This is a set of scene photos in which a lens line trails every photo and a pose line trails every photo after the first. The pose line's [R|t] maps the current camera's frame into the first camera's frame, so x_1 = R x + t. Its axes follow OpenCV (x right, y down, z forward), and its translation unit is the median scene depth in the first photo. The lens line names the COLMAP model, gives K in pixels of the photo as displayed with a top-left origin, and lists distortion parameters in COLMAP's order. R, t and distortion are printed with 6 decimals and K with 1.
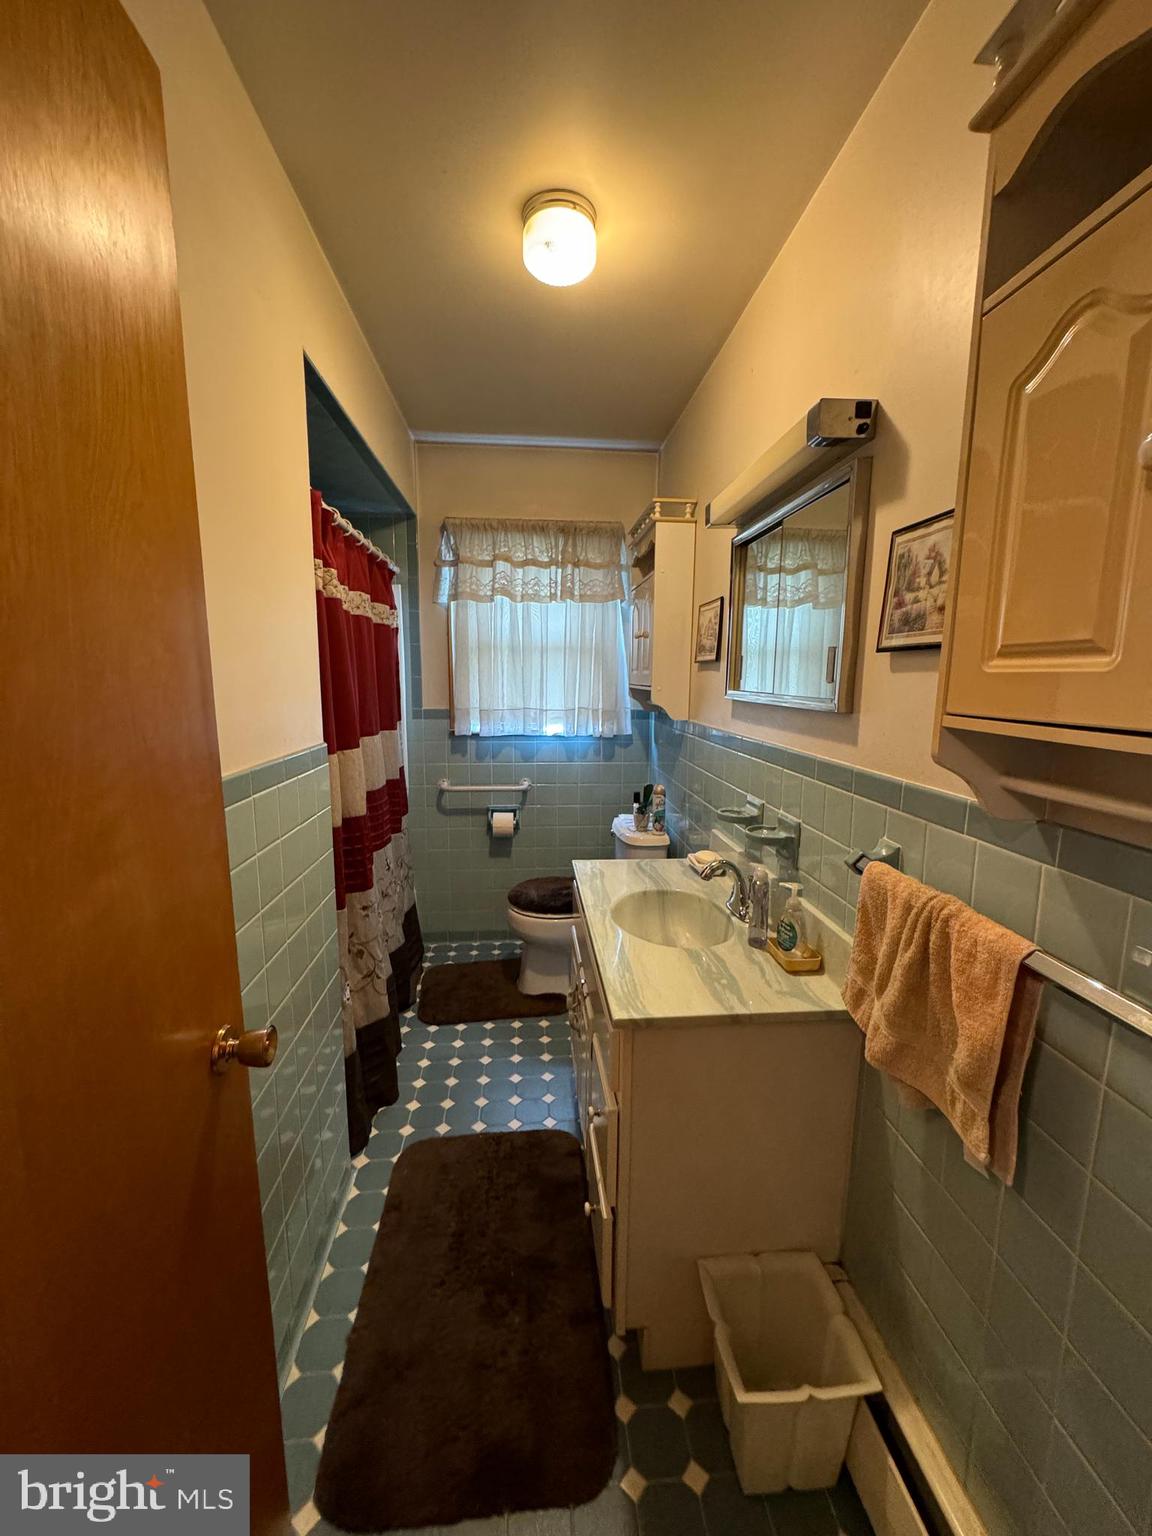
lens RADIAL K [[613.5, 0, 576.6], [0, 613.5, 769.7], [0, 0, 1]] dist [-0.002023, 0.000779]
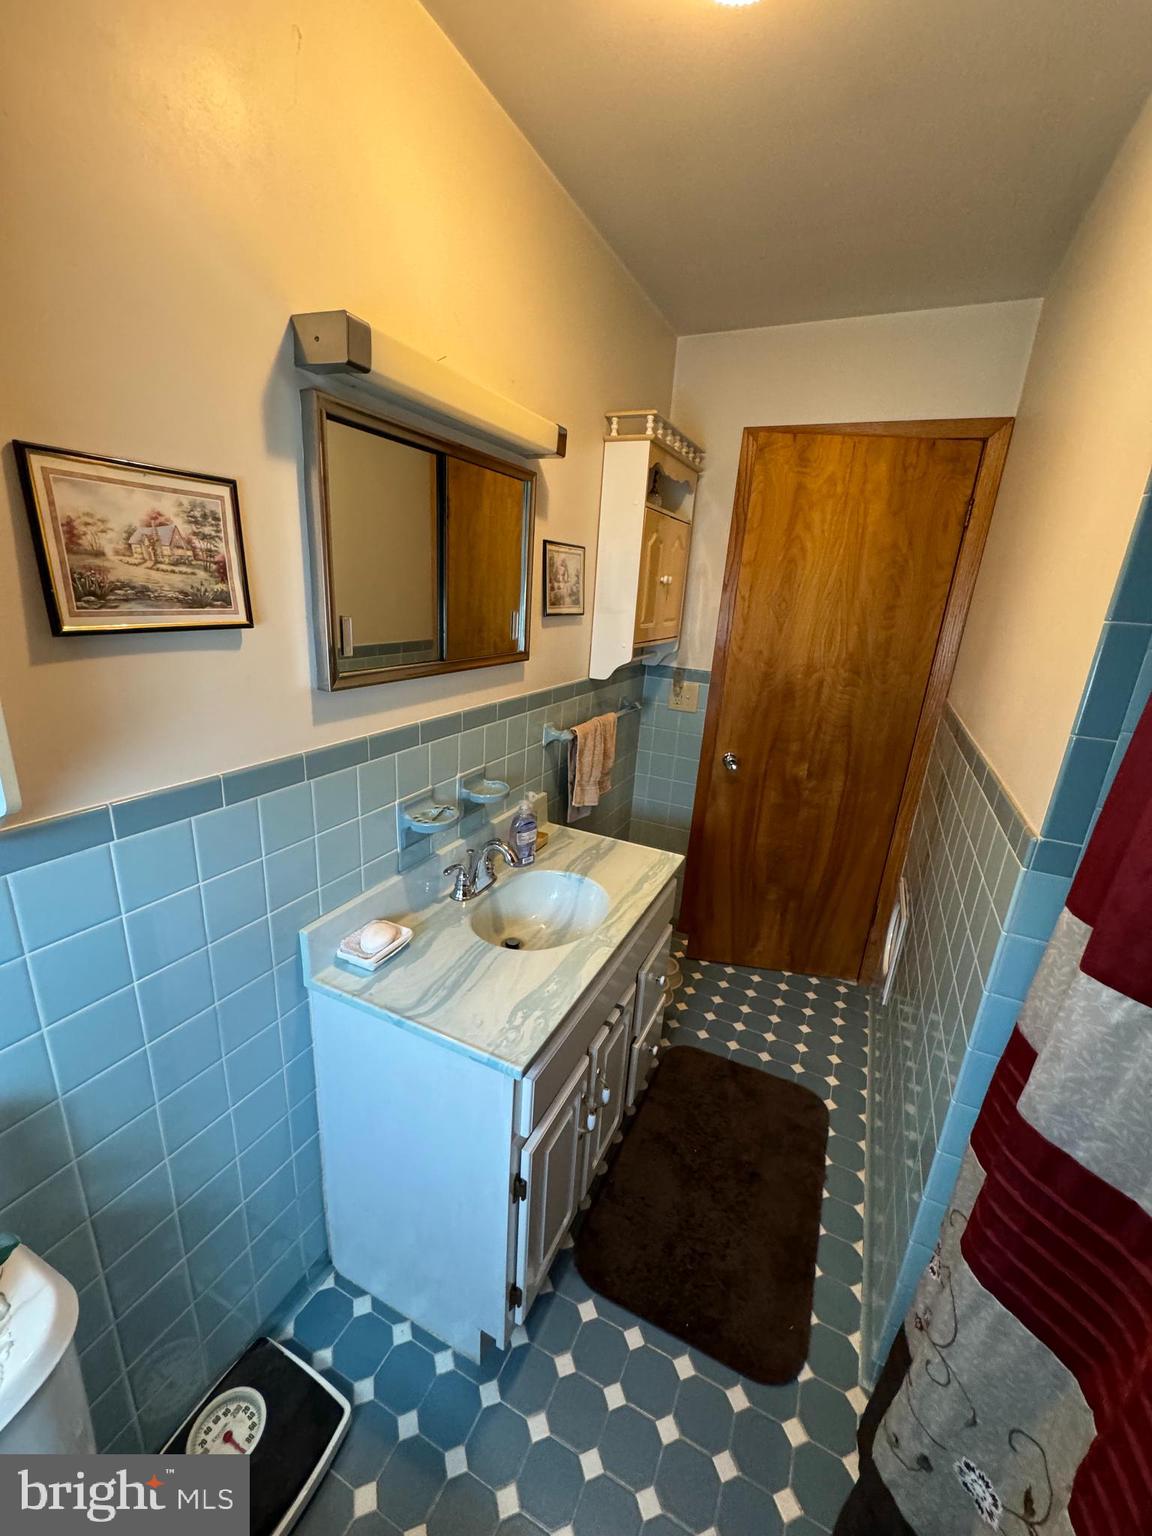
lens RADIAL K [[613.5, 0, 578.2], [0, 613.5, 769.0], [0, 0, 1]] dist [-0.002023, 0.000779]
pose [[-0.859778, -0.207891, 0.466436, -0.407178], [0.010715, 0.905840, 0.423485, -0.499921], [-0.510555, 0.369101, -0.776594, 2.308956]]
